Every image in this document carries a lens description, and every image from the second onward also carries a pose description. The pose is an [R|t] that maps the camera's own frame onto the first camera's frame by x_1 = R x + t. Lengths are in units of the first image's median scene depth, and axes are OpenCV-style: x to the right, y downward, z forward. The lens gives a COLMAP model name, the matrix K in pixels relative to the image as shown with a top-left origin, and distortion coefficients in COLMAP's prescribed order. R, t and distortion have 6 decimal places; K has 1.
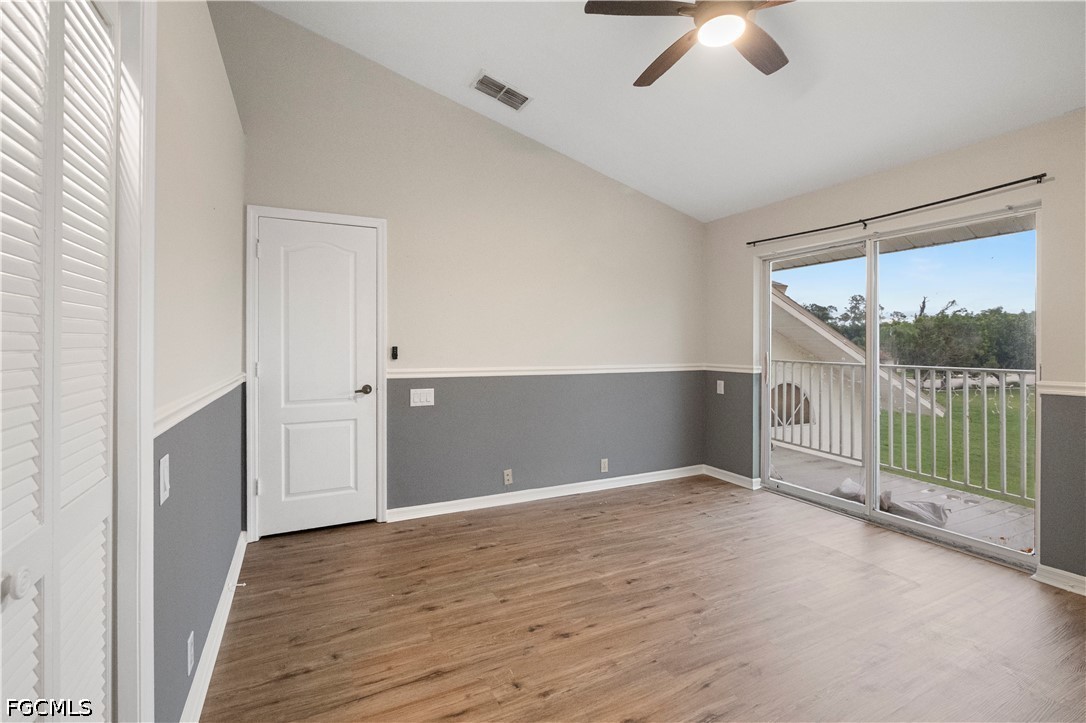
lens RADIAL K [[472.4, 0, 539.7], [0, 472.4, 354.6], [0, 0, 1]] dist [-0.002061, -0.000114]
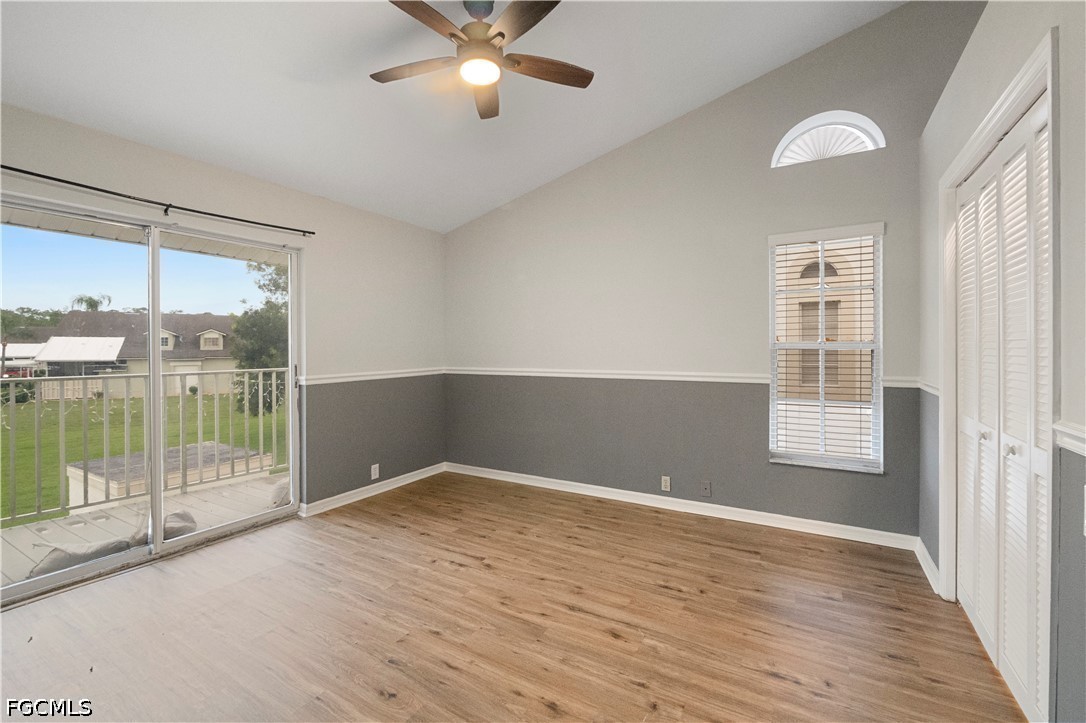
lens RADIAL K [[472.4, 0, 534.5], [0, 472.4, 344.2], [0, 0, 1]] dist [-0.002061, -0.000114]
pose [[-0.528526, 0.004423, 0.848906, -0.475407], [0.018740, 0.999804, 0.006458, -0.031277], [-0.848711, 0.019322, -0.528505, 1.092733]]
